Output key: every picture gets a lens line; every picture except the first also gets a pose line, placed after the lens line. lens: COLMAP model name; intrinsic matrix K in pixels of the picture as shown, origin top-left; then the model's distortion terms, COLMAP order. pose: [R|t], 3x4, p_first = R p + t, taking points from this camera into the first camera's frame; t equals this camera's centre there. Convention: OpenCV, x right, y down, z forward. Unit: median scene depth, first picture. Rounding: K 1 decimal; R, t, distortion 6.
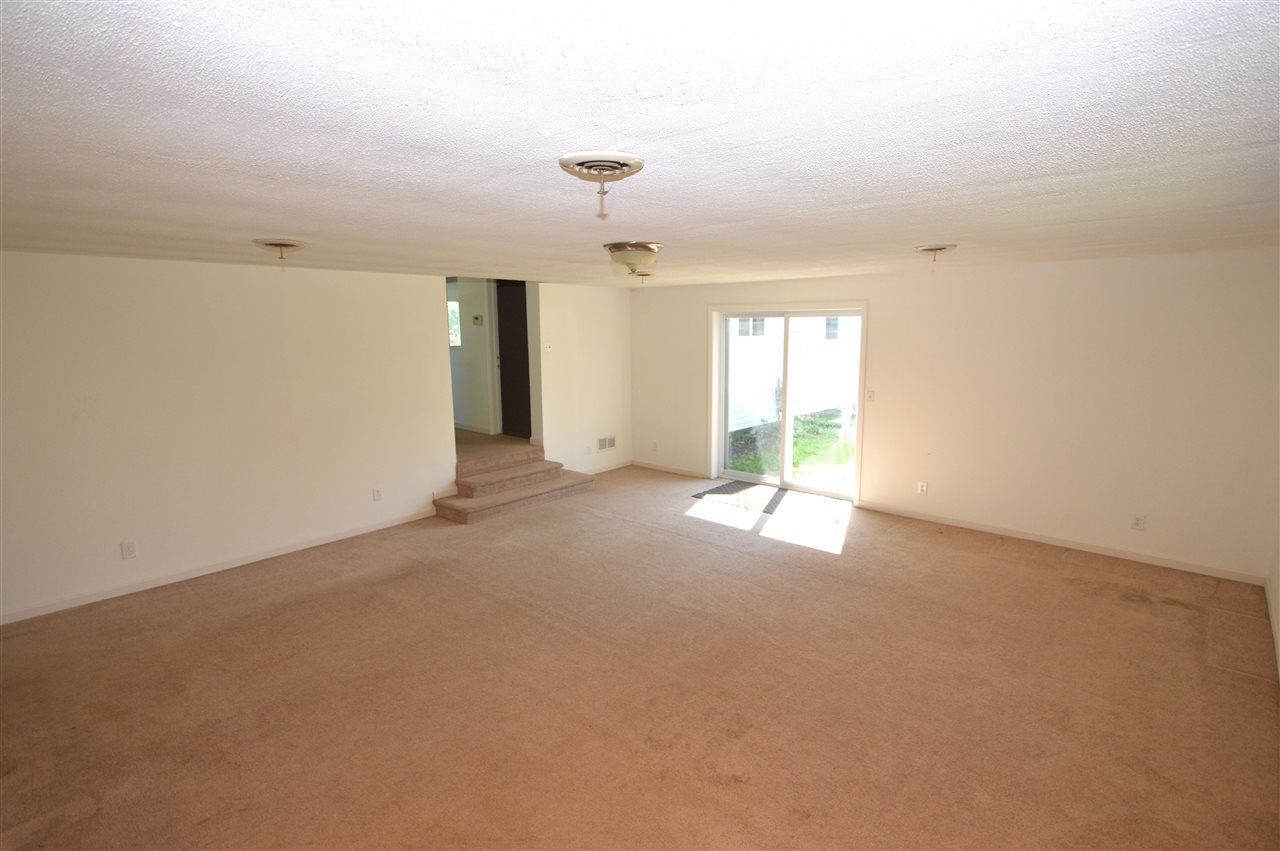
lens RADIAL K [[623.3, 0, 644.0], [0, 623.3, 420.4], [0, 0, 1]] dist [-0.001599, 0.000335]
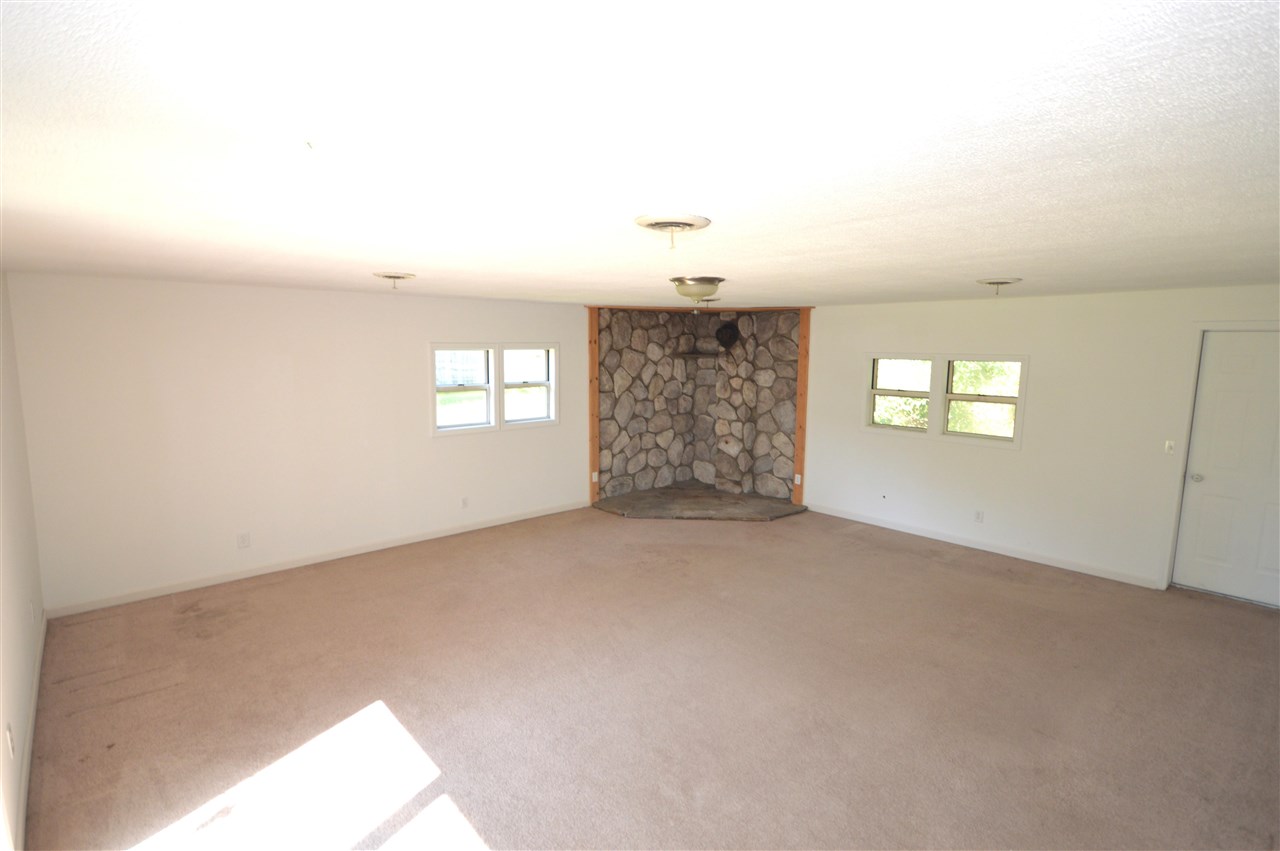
lens RADIAL K [[612.7, 0, 643.6], [0, 612.7, 422.5], [0, 0, 1]] dist [-0.000495, 0.000038]
pose [[-0.994511, -0.010886, 0.104064, -0.022648], [0.018129, 0.961600, 0.273854, -0.196366], [-0.103049, 0.274238, -0.956125, 1.230004]]
